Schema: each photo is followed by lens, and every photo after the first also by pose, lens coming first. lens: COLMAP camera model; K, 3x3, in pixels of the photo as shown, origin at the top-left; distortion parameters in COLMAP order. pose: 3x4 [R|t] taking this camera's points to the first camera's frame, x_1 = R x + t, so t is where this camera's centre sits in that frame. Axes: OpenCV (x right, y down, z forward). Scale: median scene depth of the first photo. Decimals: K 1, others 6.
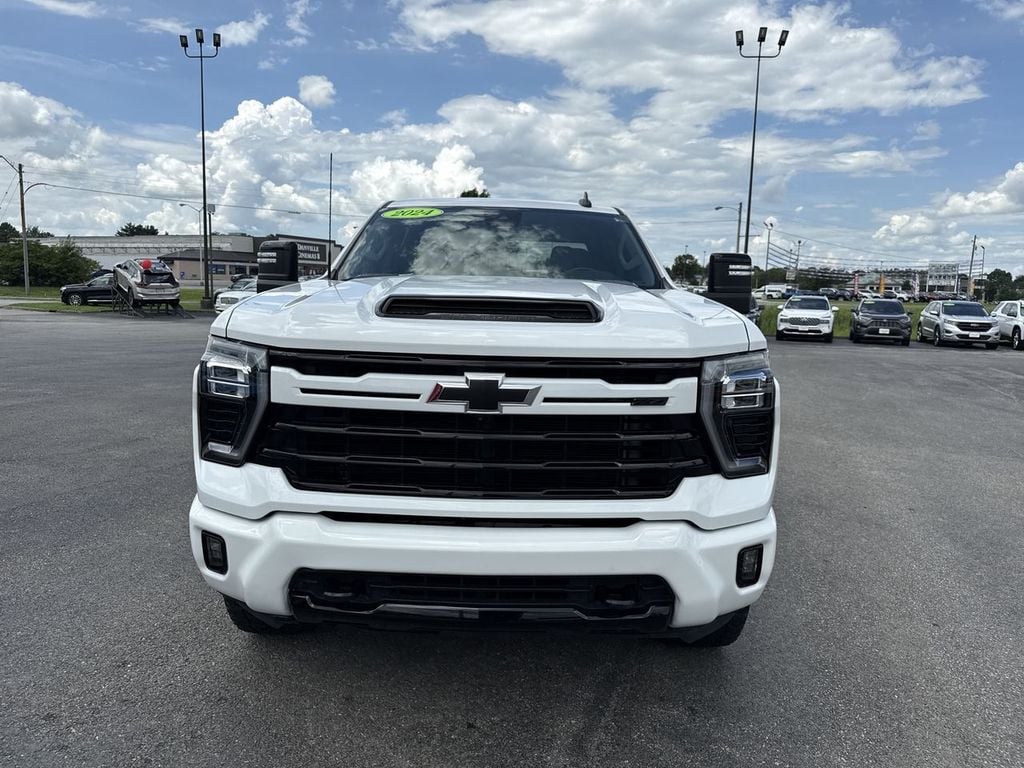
lens RADIAL K [[746.4, 0, 512.0], [0, 746.4, 384.0], [0, 0, 1]] dist [0.002932, -0.017589]
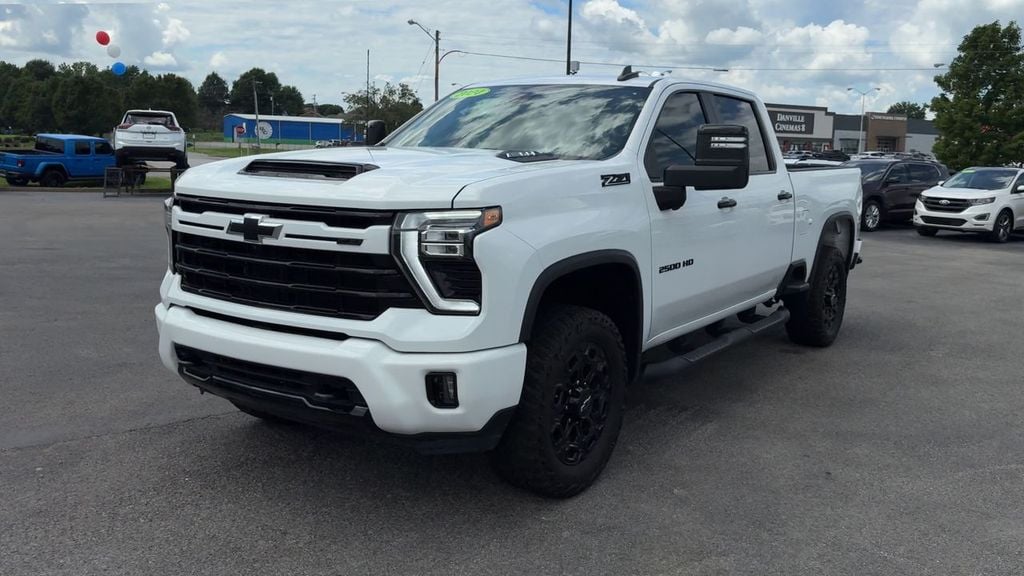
lens RADIAL K [[924.9, 0, 508.7], [0, 924.9, 252.6], [0, 0, 1]] dist [0.046278, -0.022543]
pose [[0.849134, 0.063301, -0.524370, 1.215535], [-0.082397, 0.996513, -0.013132, 0.038987], [0.521711, 0.054358, 0.851389, -0.212097]]
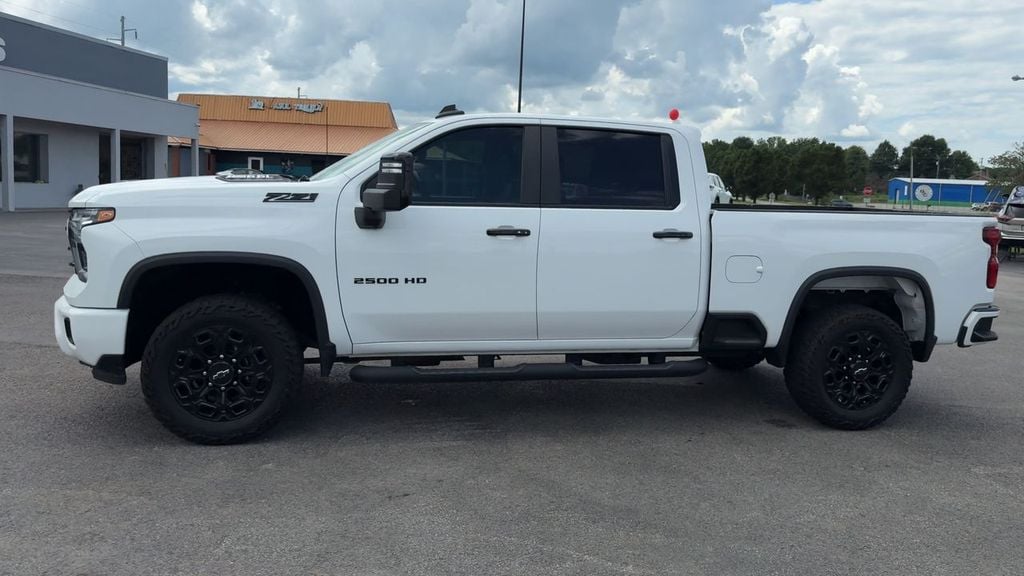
lens RADIAL K [[812.0, 0, 514.3], [0, 812.0, 251.9], [0, 0, 1]] dist [0.016823, -0.004841]
pose [[0.237764, 0.069866, -0.968807, 2.469029], [-0.169335, 0.985117, 0.029484, -0.172951], [0.956448, 0.157043, 0.246057, 1.549509]]
